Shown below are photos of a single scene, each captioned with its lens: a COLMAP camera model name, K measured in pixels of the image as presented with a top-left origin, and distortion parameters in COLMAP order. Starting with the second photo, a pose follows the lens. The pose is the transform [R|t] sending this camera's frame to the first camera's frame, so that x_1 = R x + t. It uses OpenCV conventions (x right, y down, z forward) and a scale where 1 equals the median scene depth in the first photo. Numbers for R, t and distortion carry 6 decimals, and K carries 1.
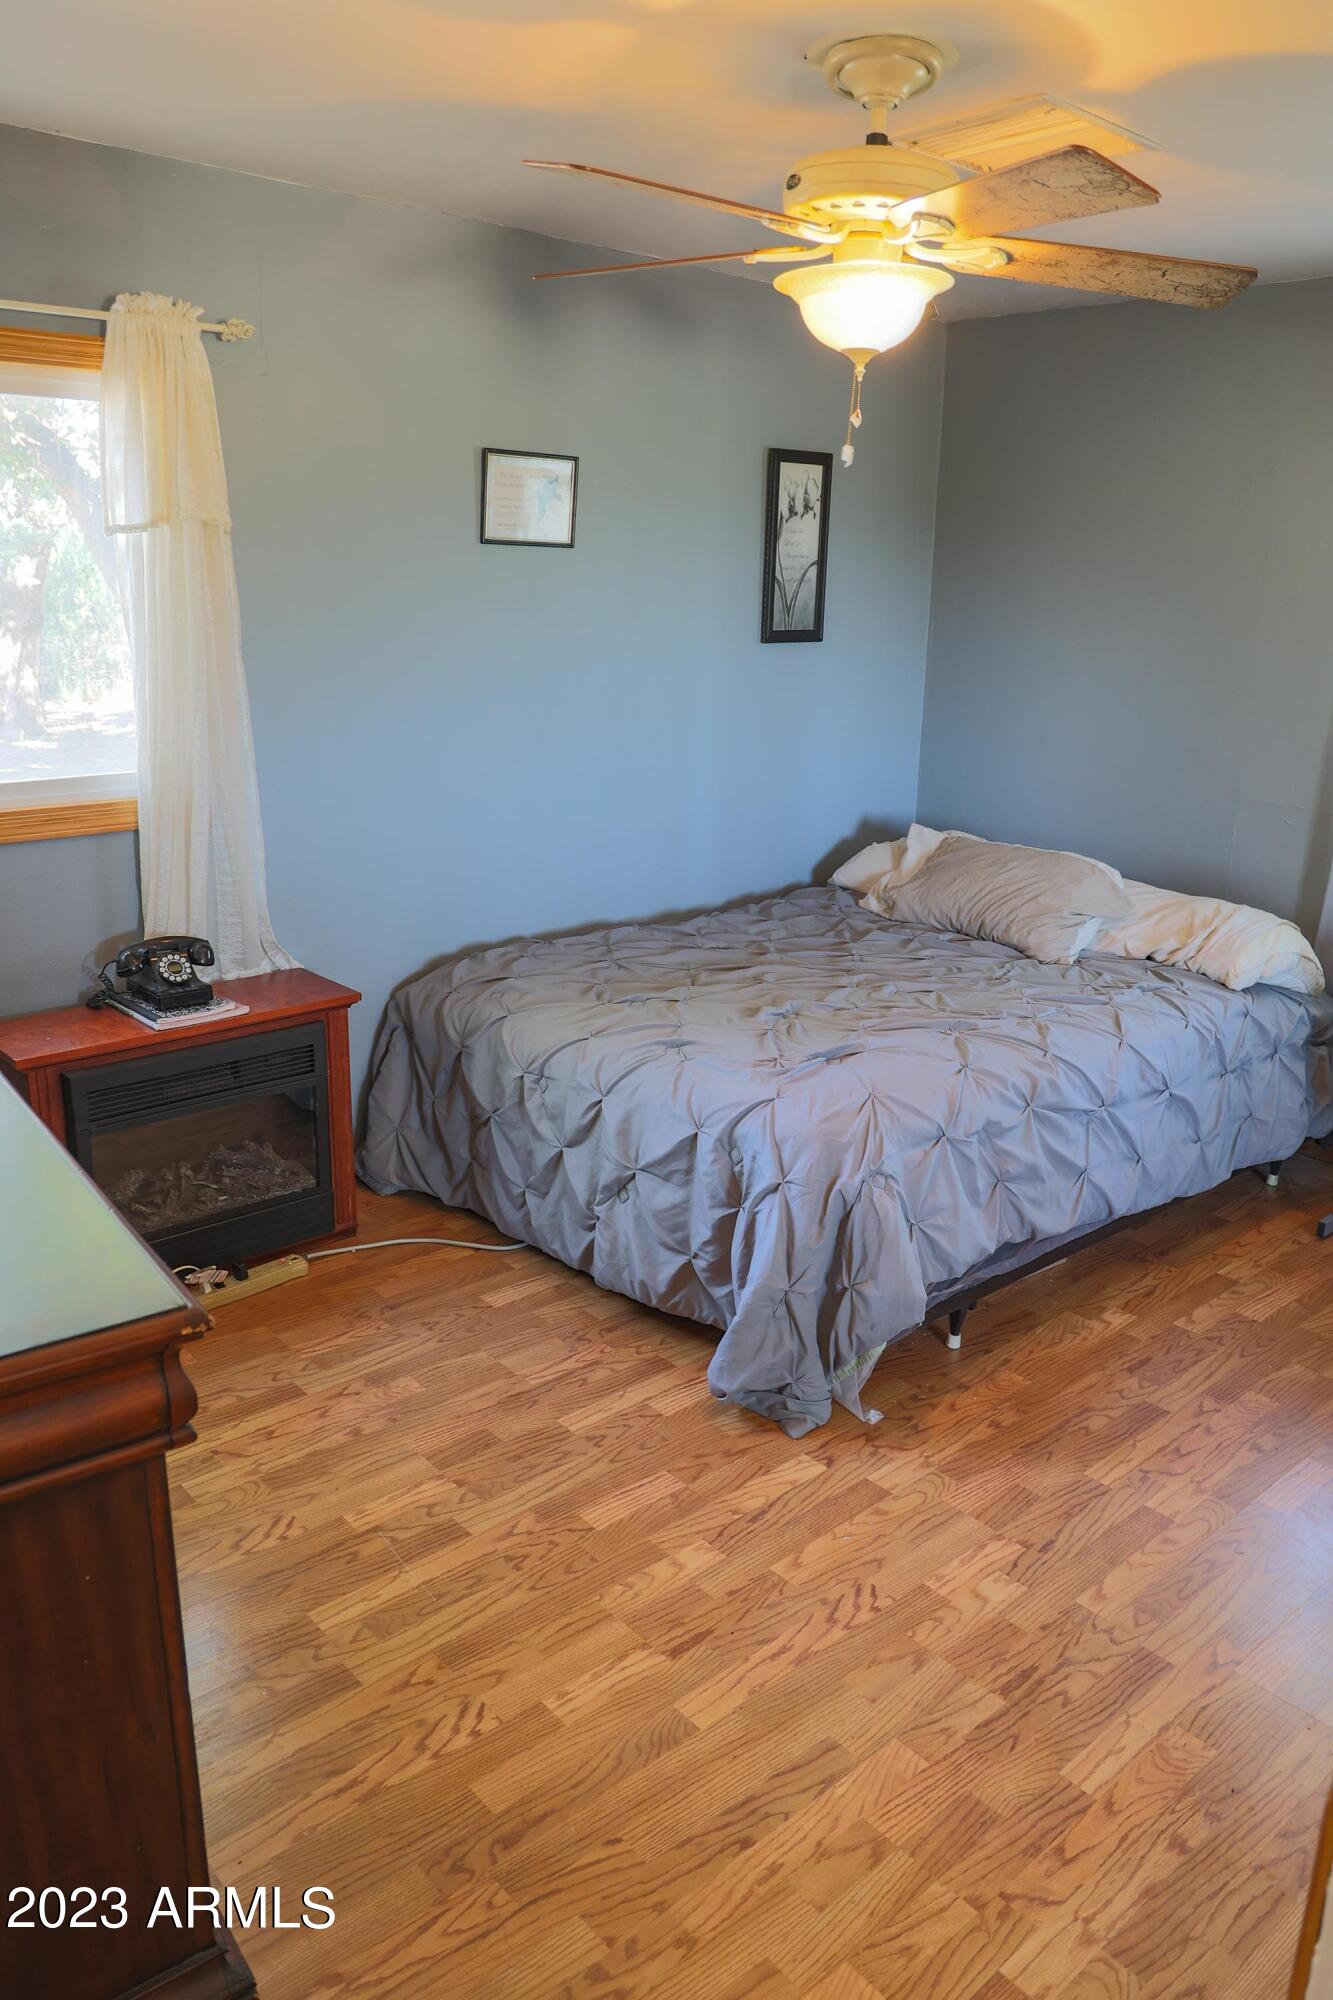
lens RADIAL K [[1470.6, 0, 666.5], [0, 1470.6, 1000.0], [0, 0, 1]] dist [-0.134149, 0.081869]
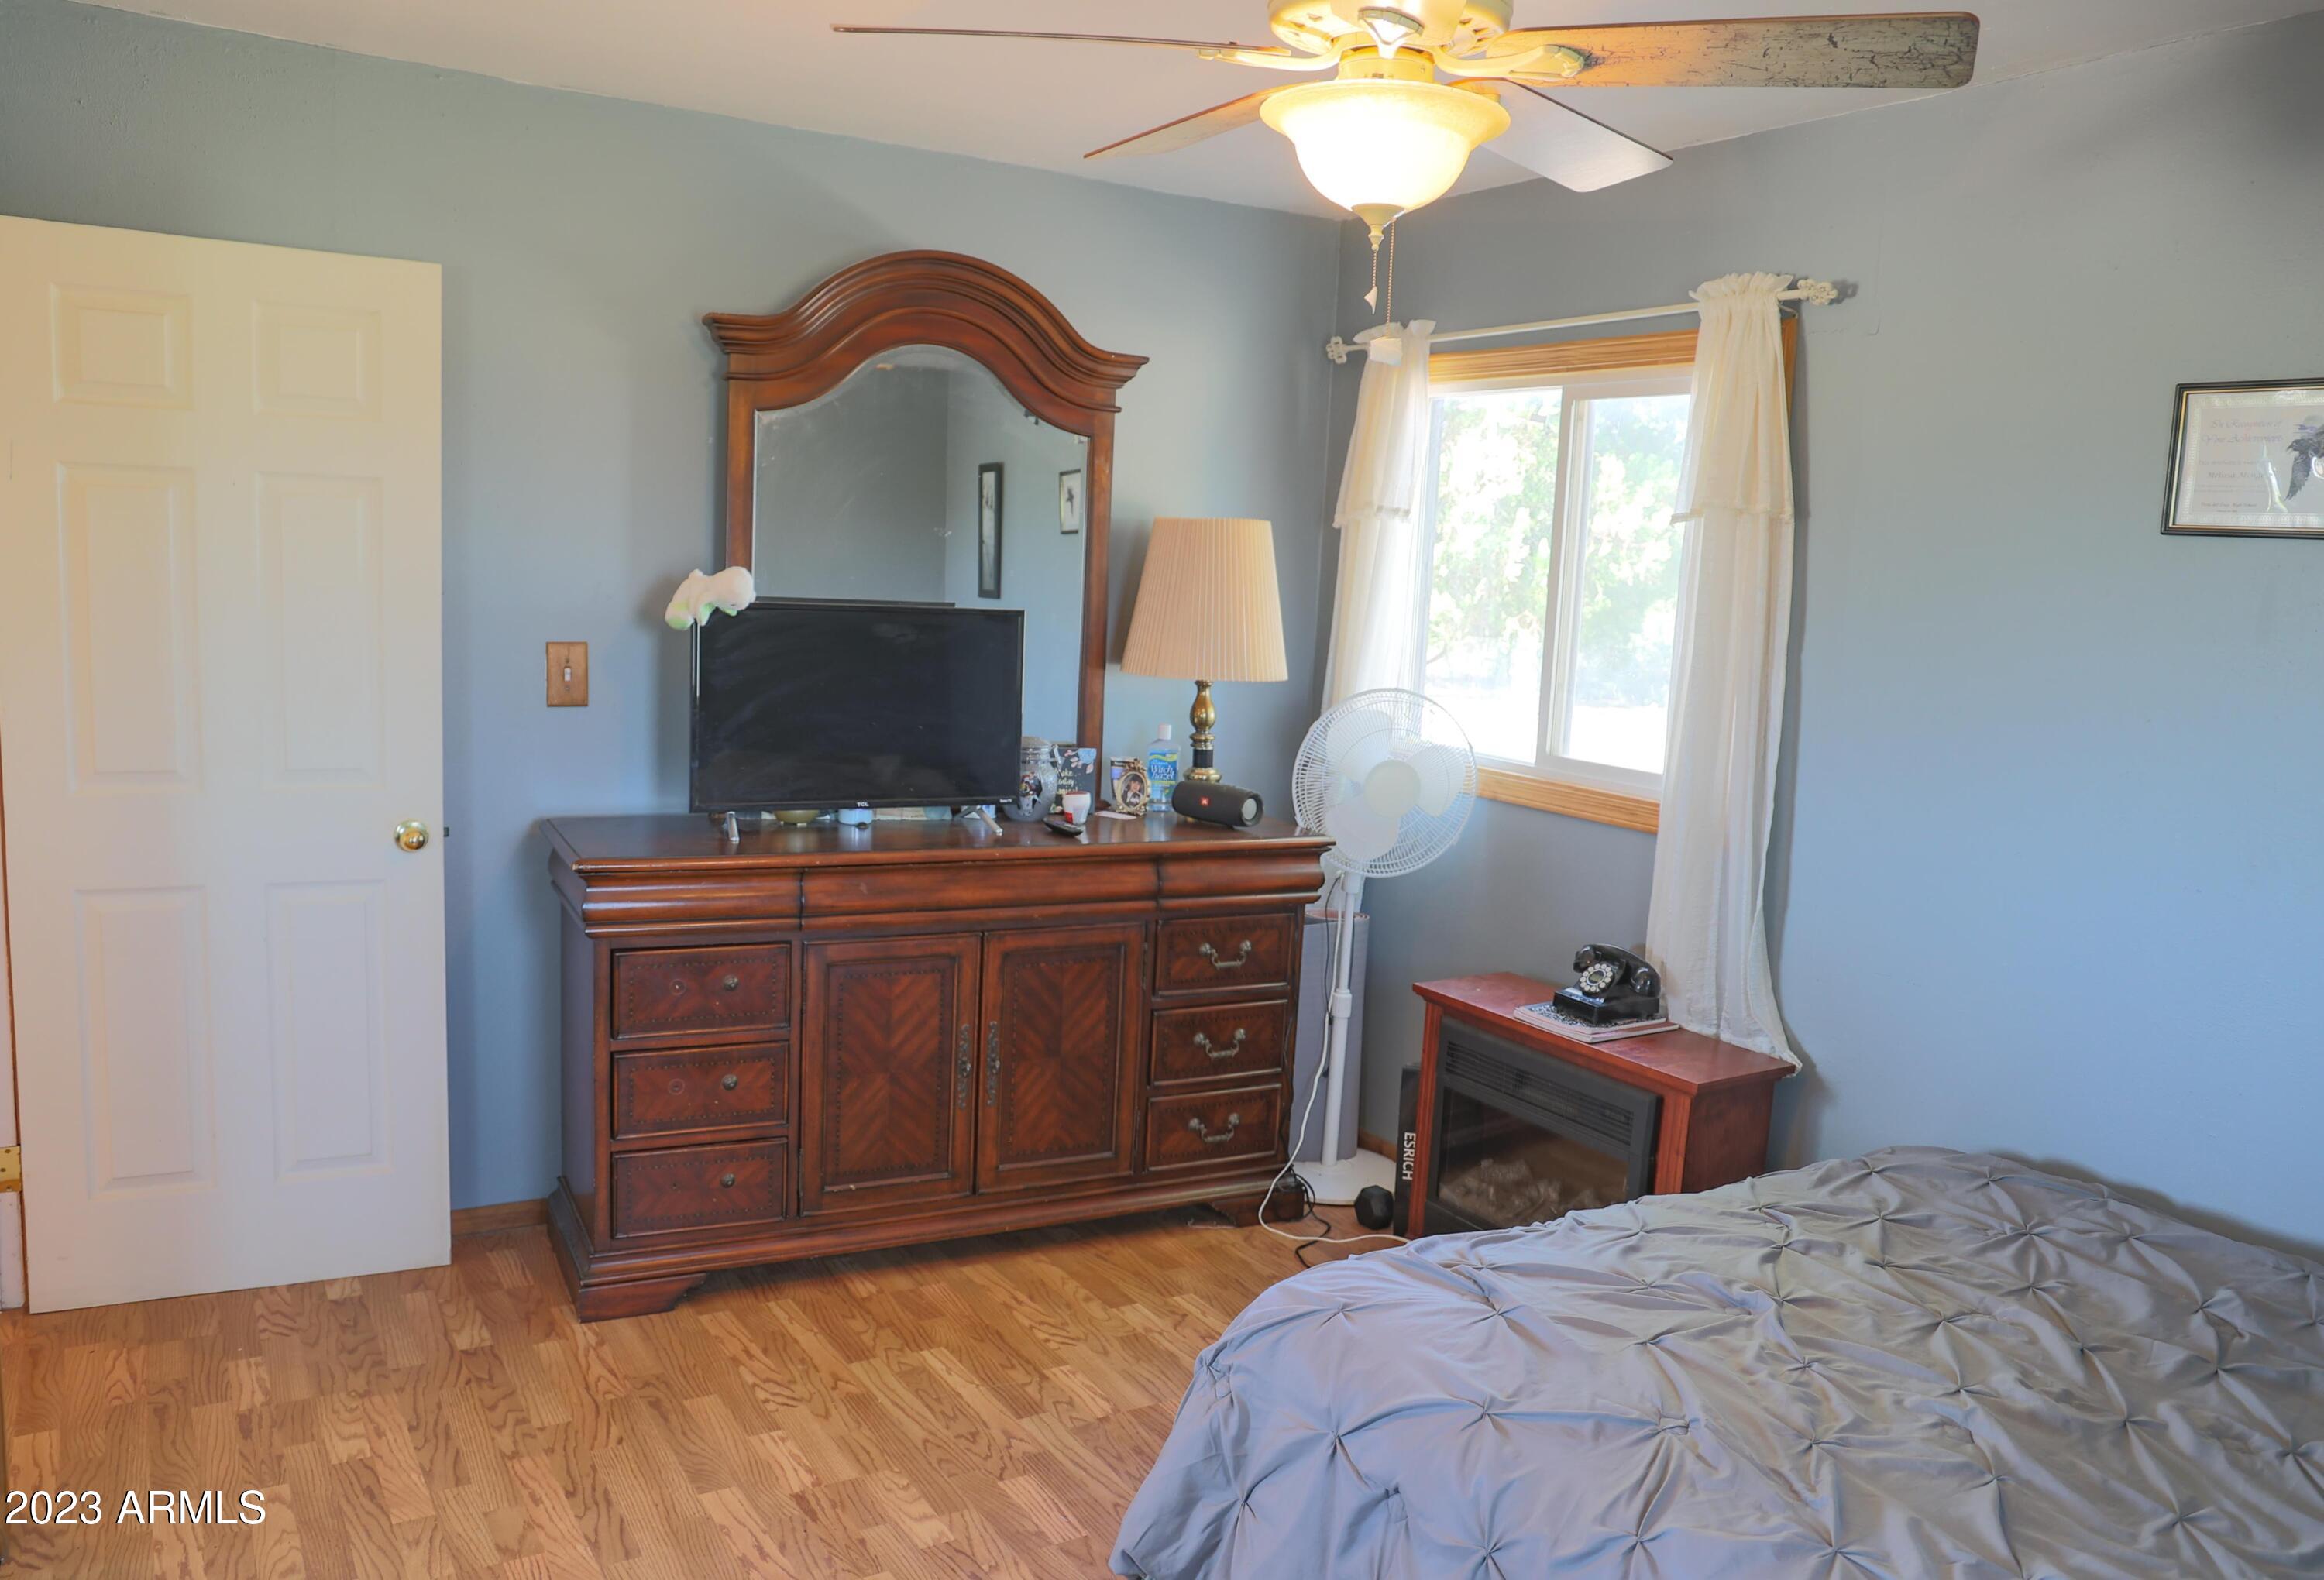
lens RADIAL K [[1727.8, 0, 1158.6], [0, 1727.8, 793.7], [0, 0, 1]] dist [-0.093219, 0.067678]
pose [[-0.188594, 0.099654, -0.976986, 1.116792], [-0.317140, 0.935356, 0.156628, -0.311671], [0.929438, 0.339380, -0.144798, 1.230912]]
